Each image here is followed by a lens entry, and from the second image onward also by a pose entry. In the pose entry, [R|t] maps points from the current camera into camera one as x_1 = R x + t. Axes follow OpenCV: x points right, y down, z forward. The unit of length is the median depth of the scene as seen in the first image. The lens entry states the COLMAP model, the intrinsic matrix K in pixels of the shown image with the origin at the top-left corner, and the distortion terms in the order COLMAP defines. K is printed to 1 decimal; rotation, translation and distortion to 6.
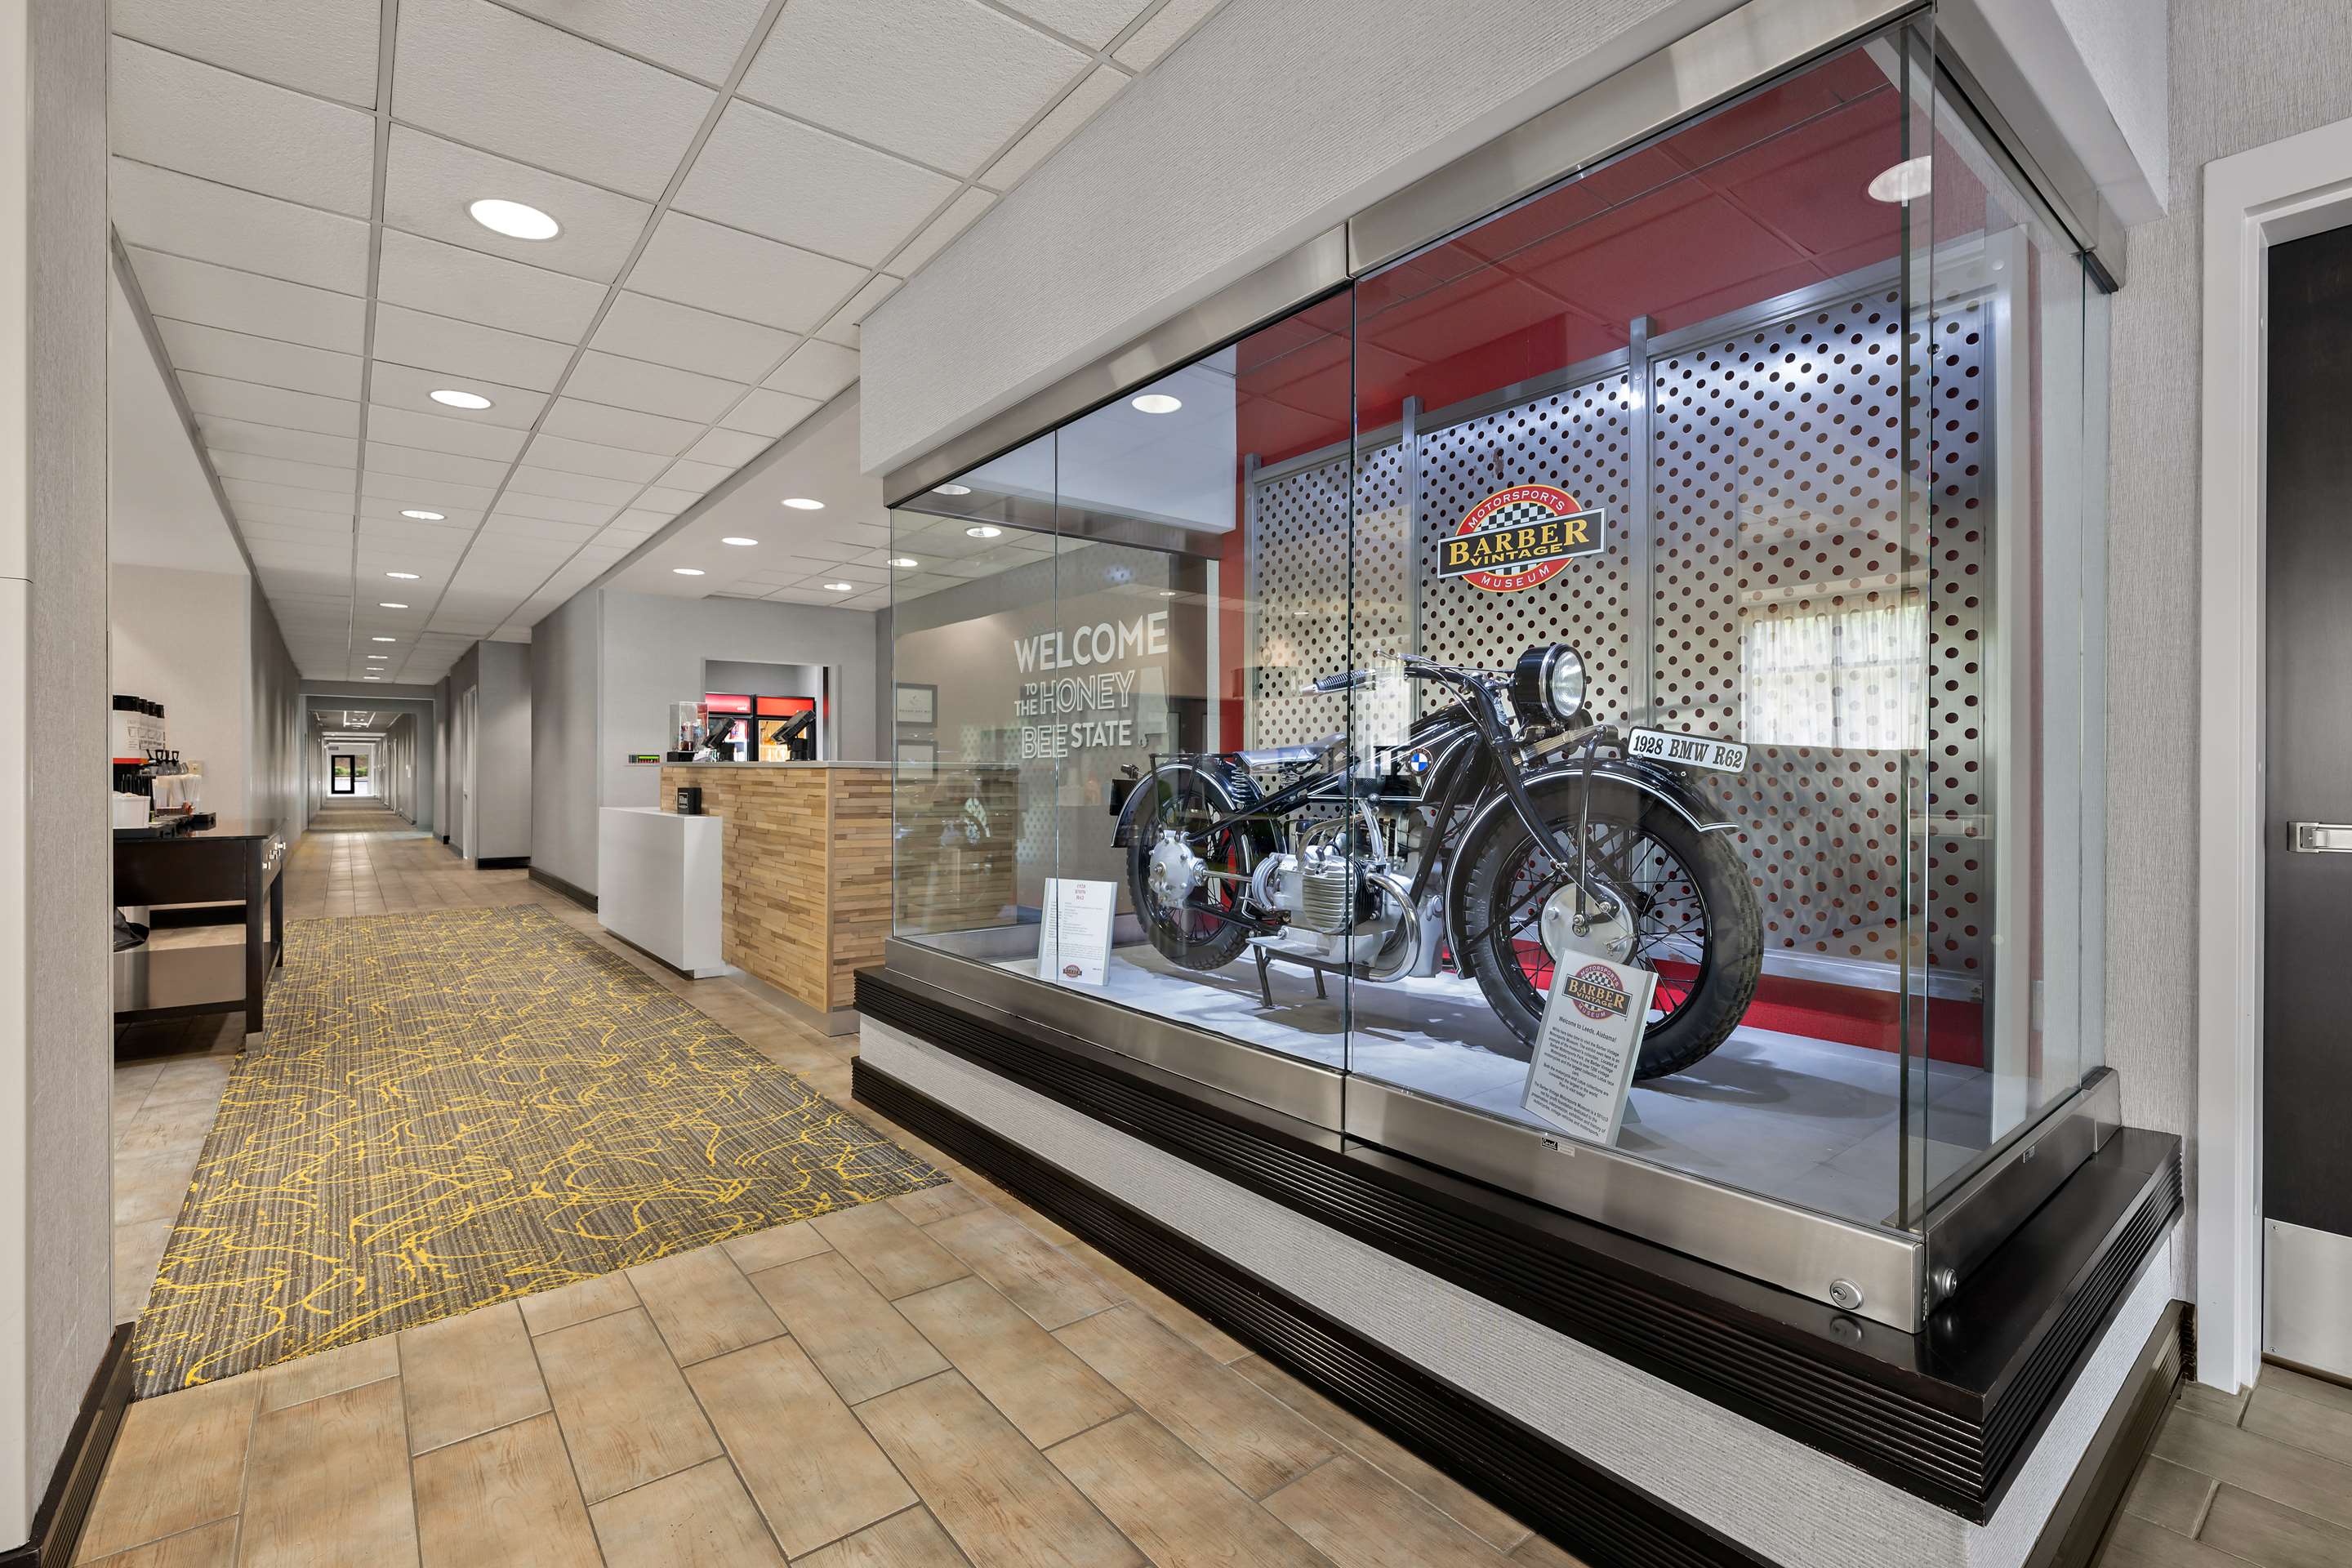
lens RADIAL K [[1037.6, 0, 1159.1], [0, 1037.6, 778.4], [0, 0, 1]] dist [-0.010529, 0.000784]
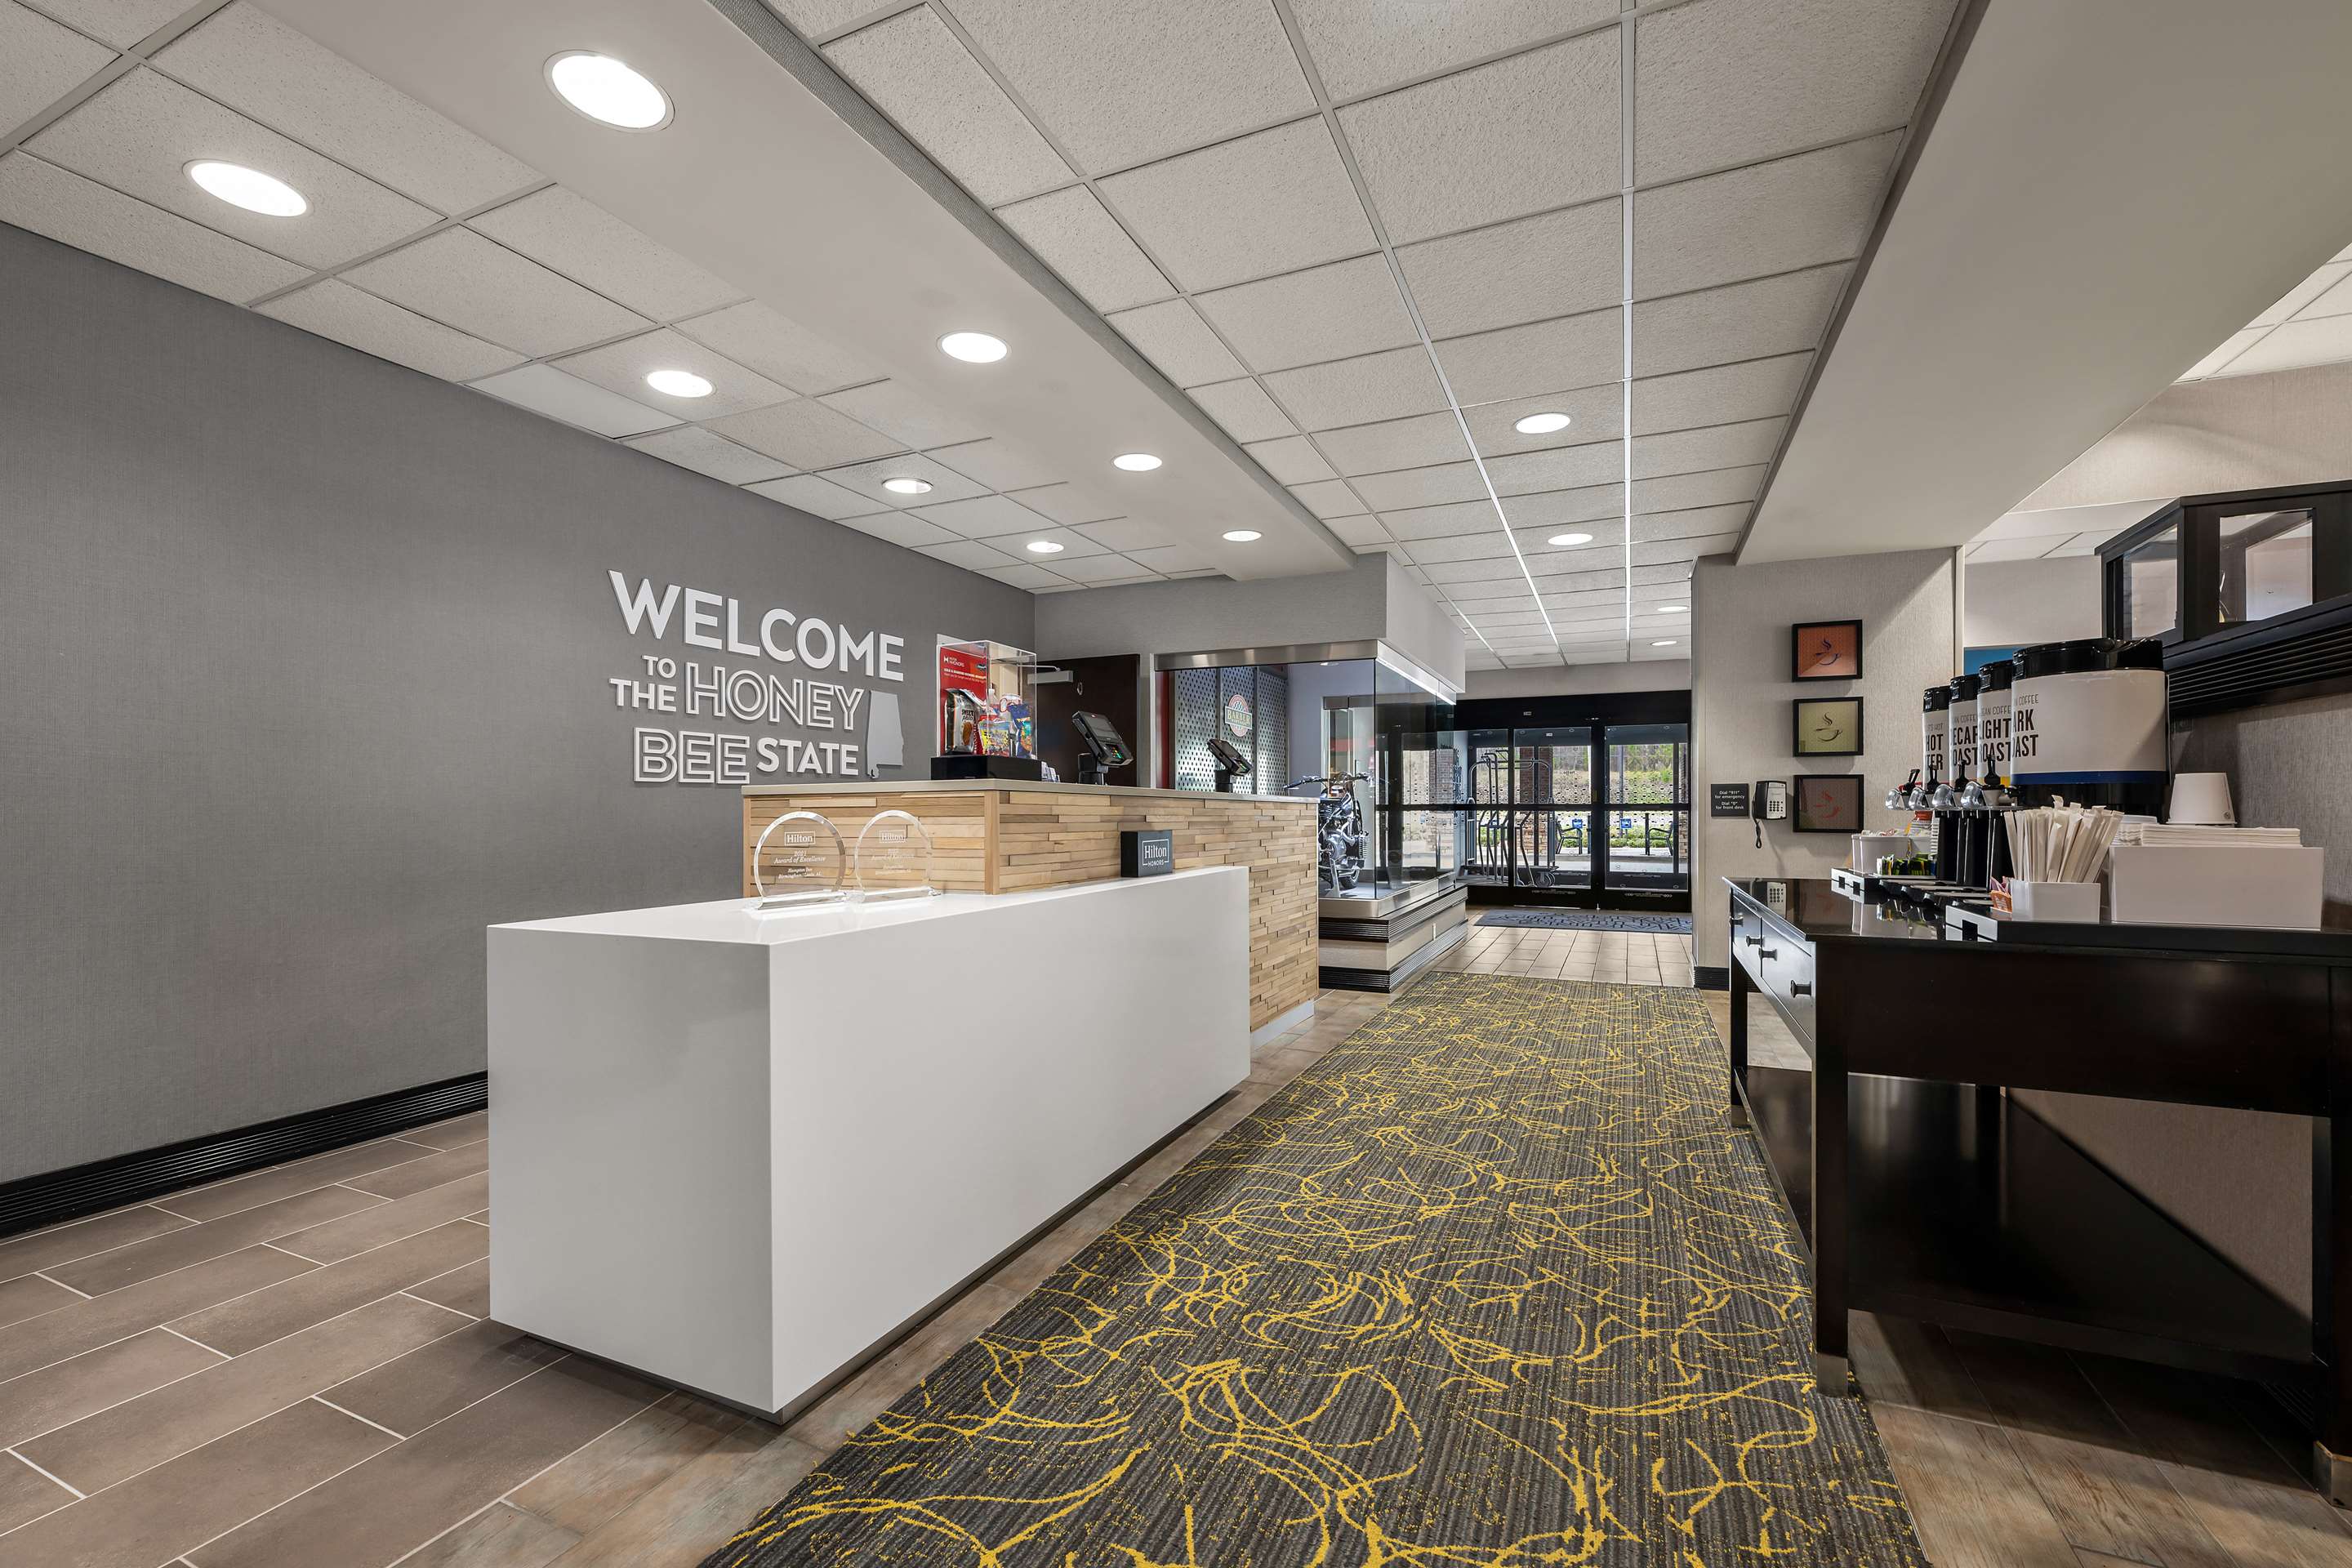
lens RADIAL K [[994.5, 0, 1176.6], [0, 994.5, 803.6], [0, 0, 1]] dist [-0.001414, 0.000709]
pose [[-0.463073, 0.008021, 0.886284, -1.686127], [0.006376, 0.999963, -0.005718, -0.003224], [-0.886297, 0.003003, -0.463108, 2.185356]]
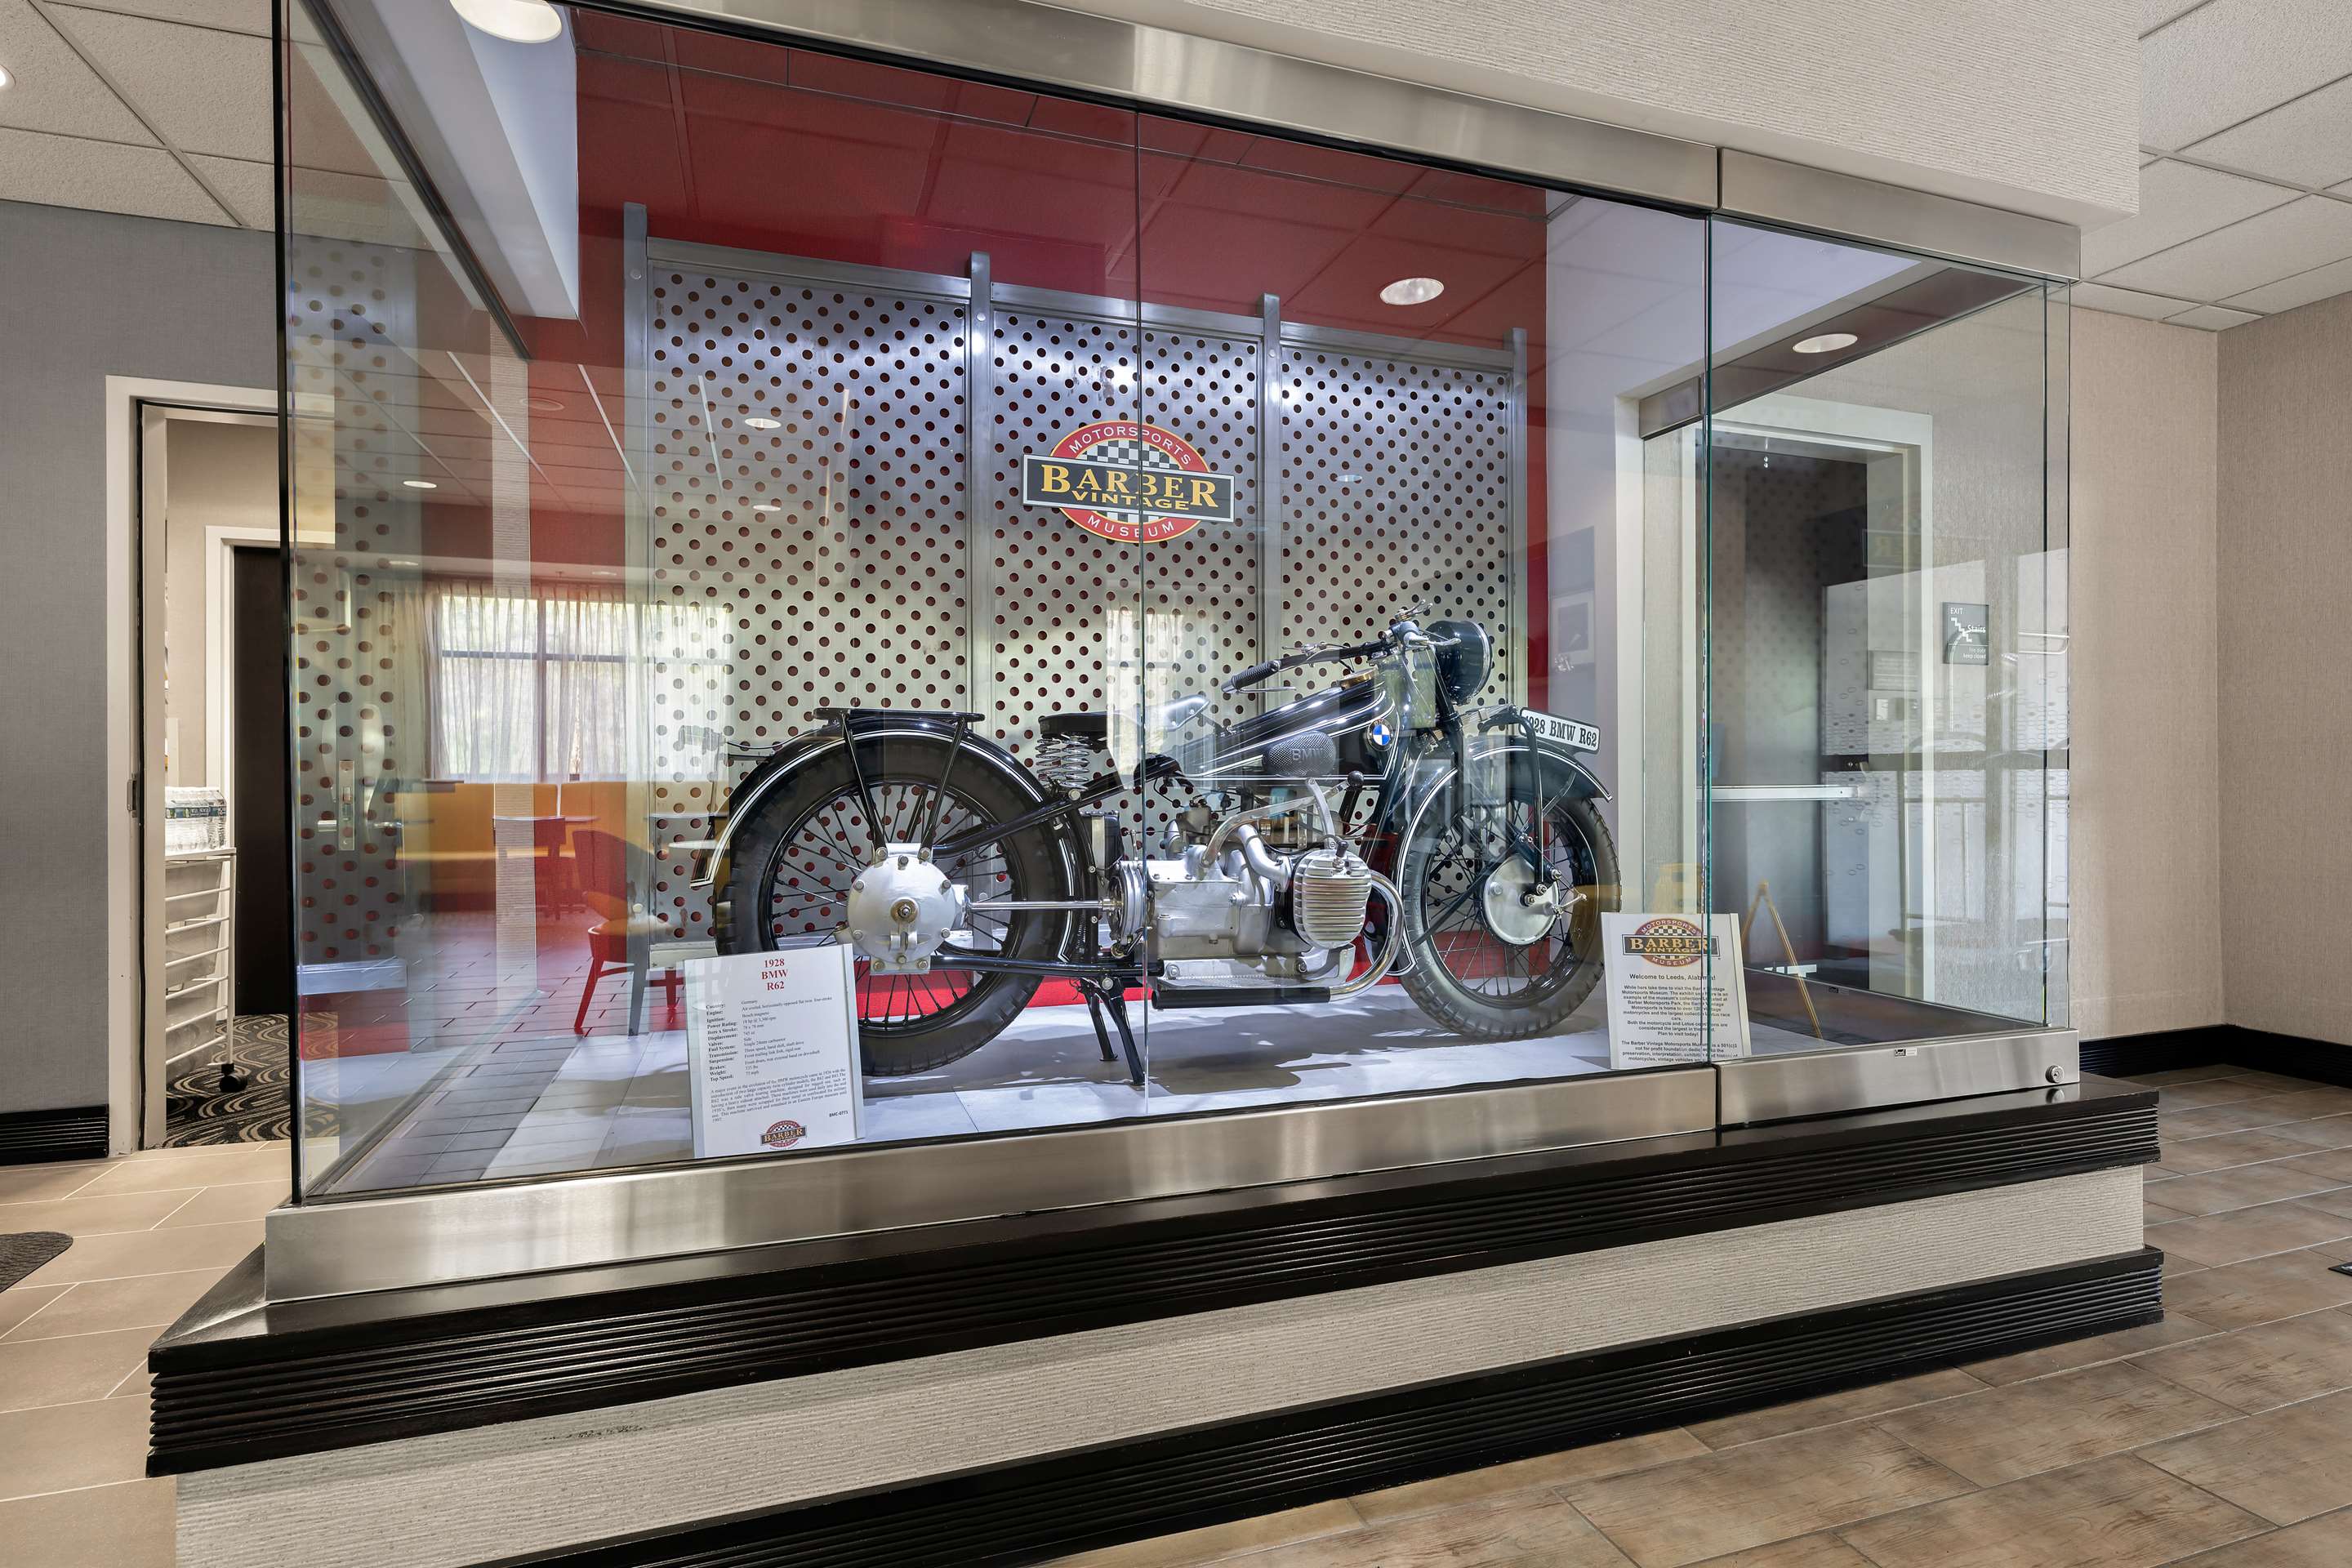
lens RADIAL K [[1196.0, 0, 1180.1], [0, 1196.0, 781.4], [0, 0, 1]] dist [-0.005775, 0.002013]
pose [[0.328440, 0.002875, 0.944520, -0.553369], [0.007080, 0.999960, -0.005505, 0.020941], [-0.944498, 0.008496, 0.328406, 0.617668]]
